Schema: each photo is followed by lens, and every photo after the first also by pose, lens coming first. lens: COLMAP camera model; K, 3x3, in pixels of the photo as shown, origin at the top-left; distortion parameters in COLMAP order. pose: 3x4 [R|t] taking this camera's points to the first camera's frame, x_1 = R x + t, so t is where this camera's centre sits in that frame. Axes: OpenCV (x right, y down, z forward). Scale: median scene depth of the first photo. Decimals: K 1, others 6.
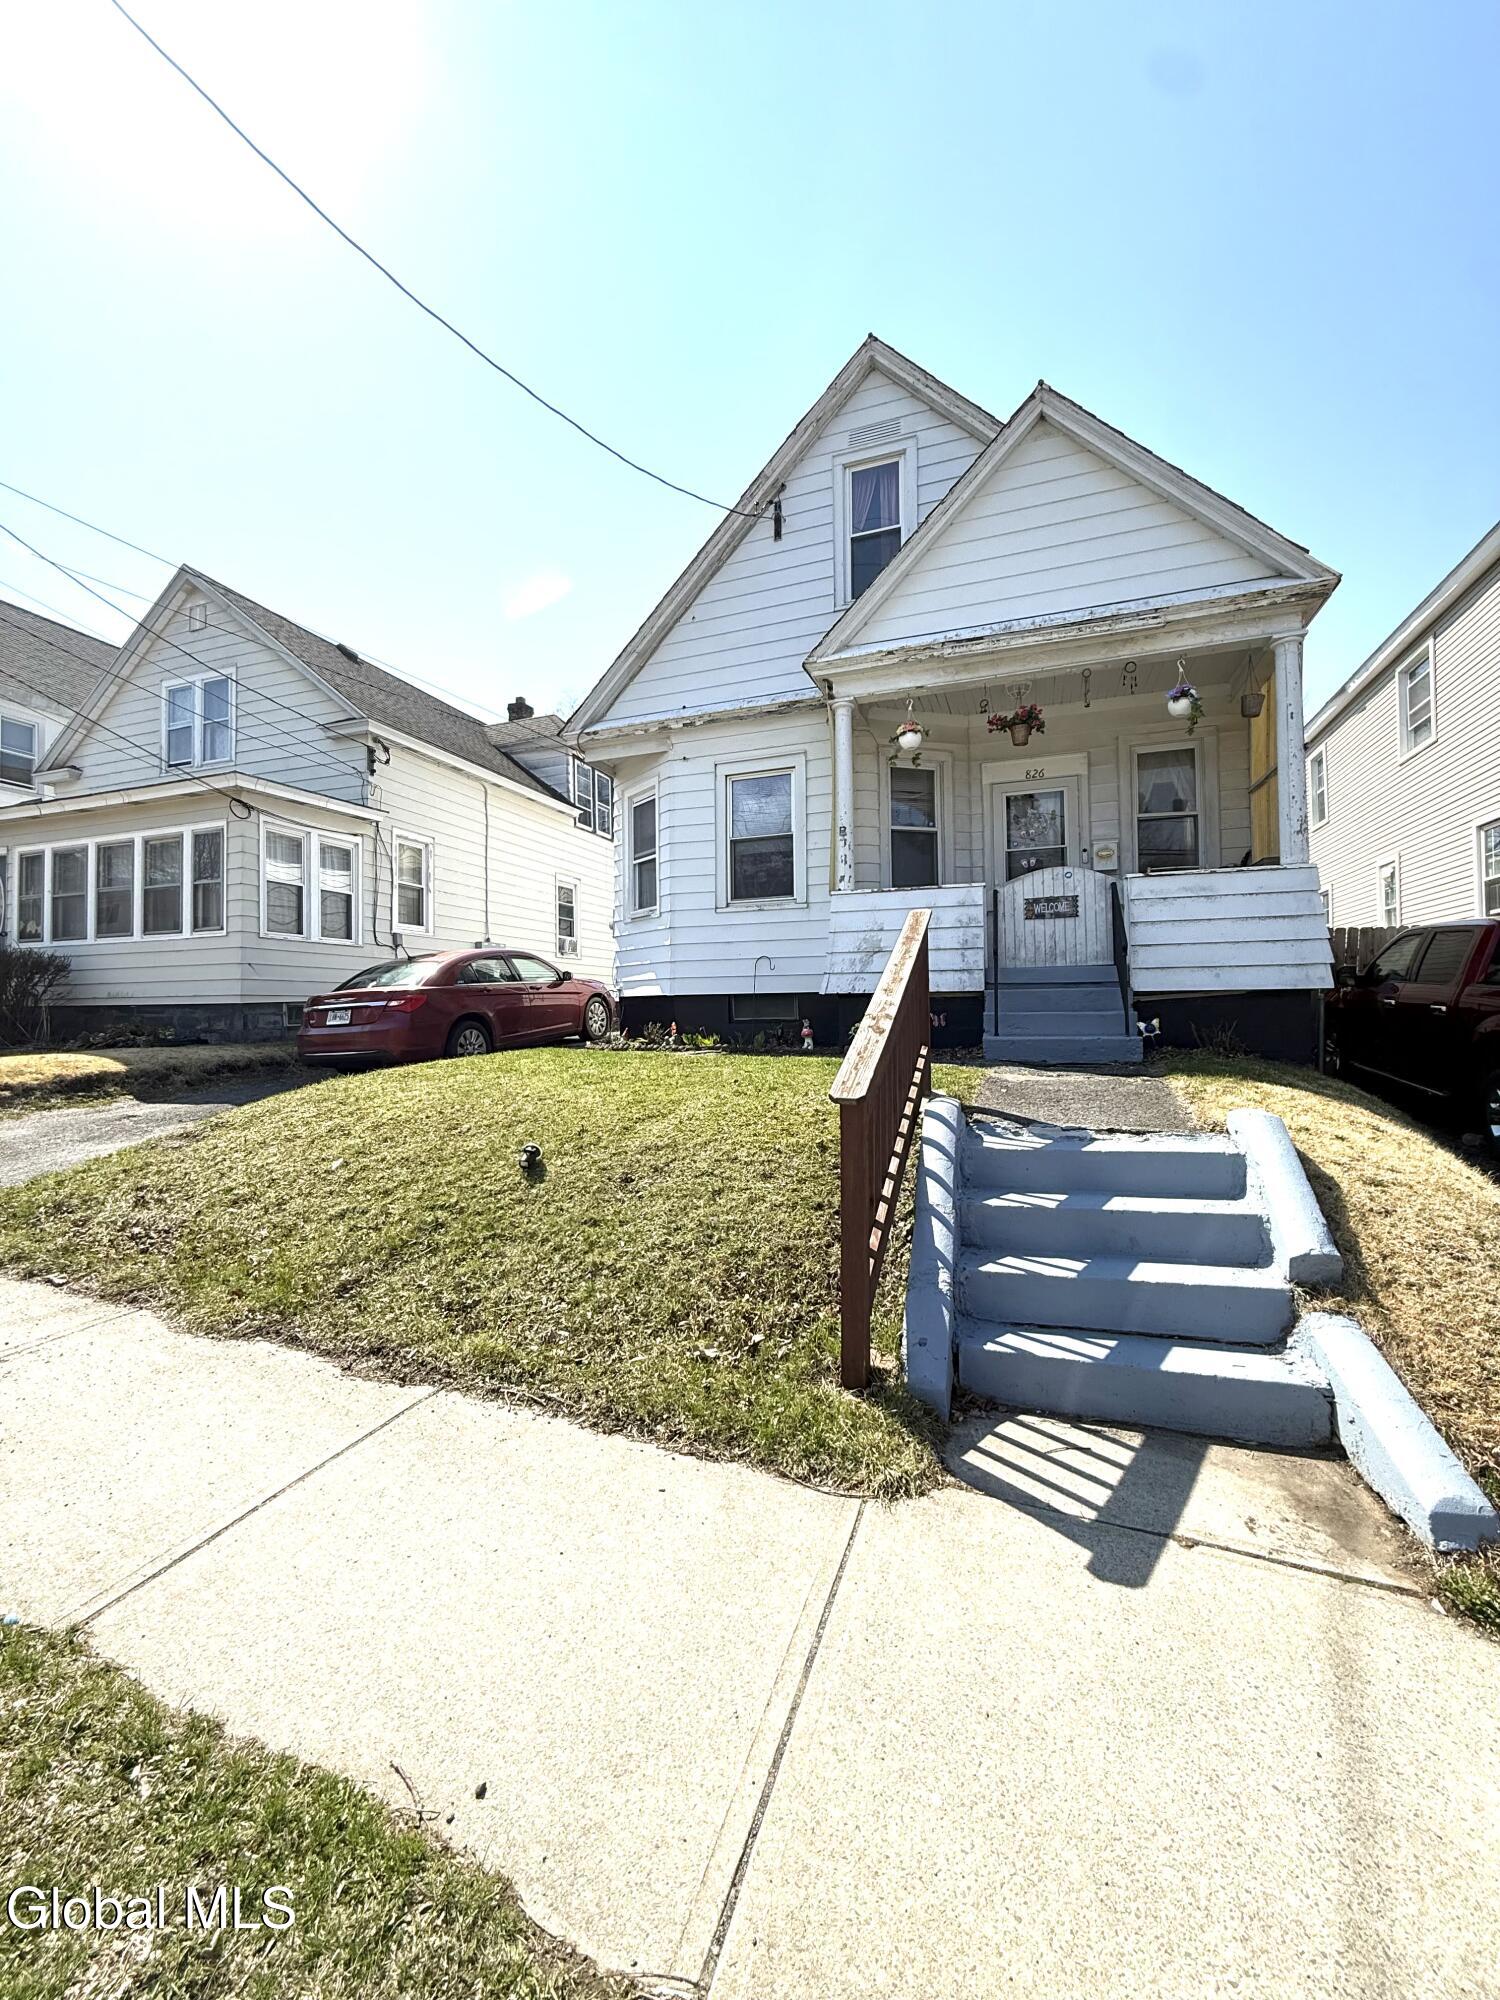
lens RADIAL K [[798.3, 0, 751.7], [0, 798.3, 996.1], [0, 0, 1]] dist [0.001545, -0.000340]
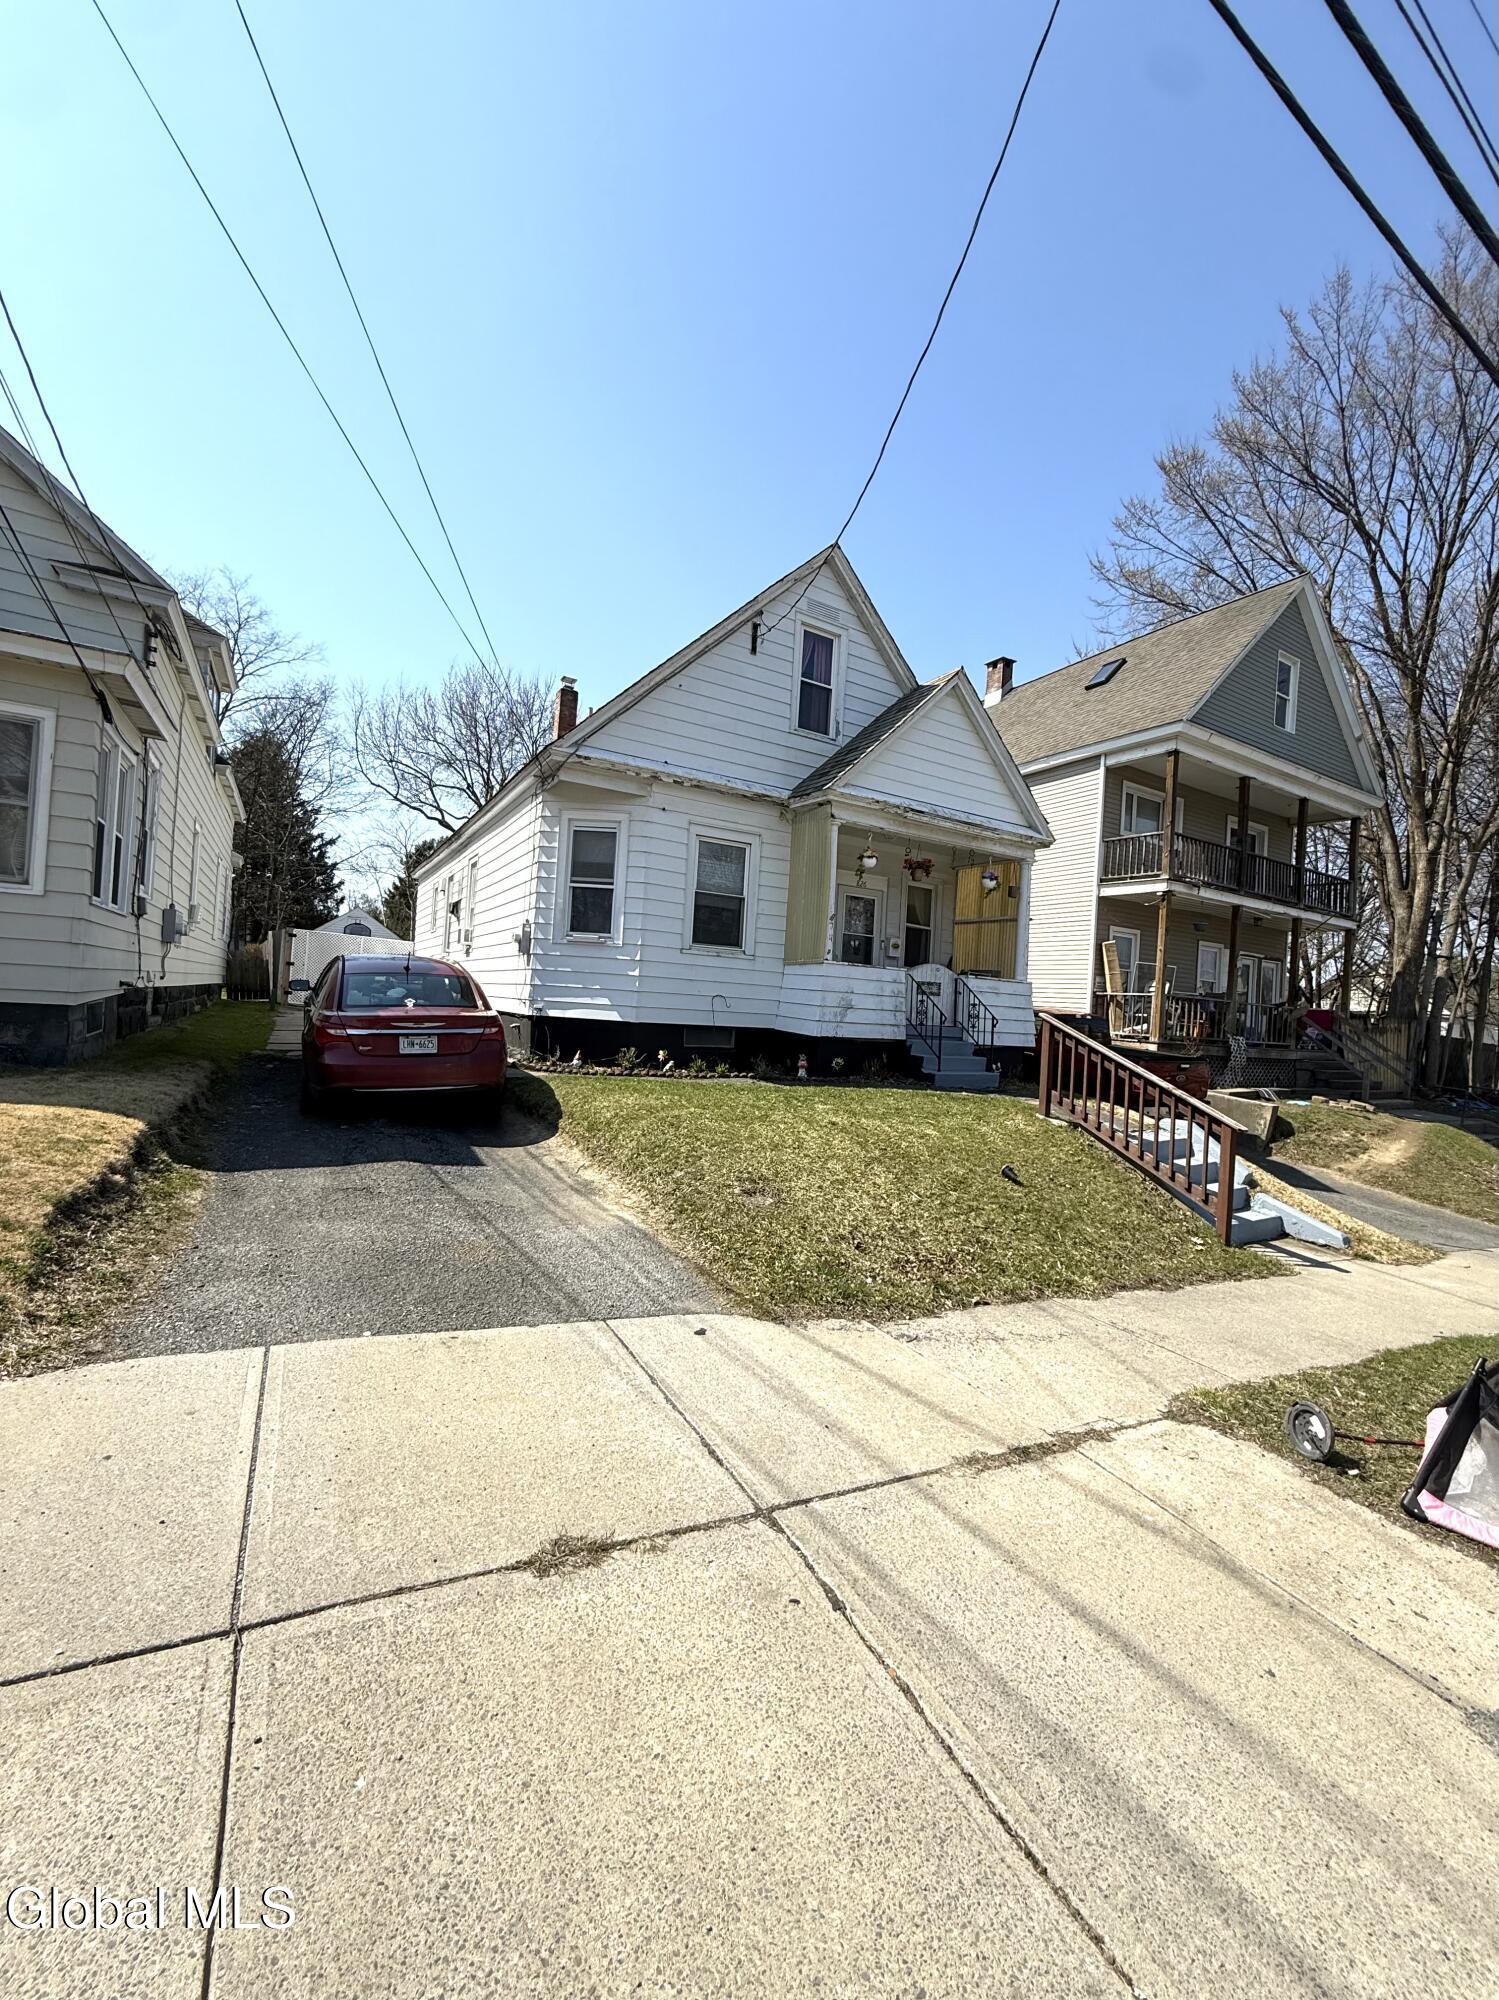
lens RADIAL K [[798.3, 0, 751.2], [0, 798.3, 996.1], [0, 0, 1]] dist [0.001545, -0.000340]
pose [[0.644915, 0.059728, 0.761917, -0.888062], [-0.083741, 0.996461, -0.007233, -0.044638], [-0.759653, -0.059139, 0.647635, 0.189243]]
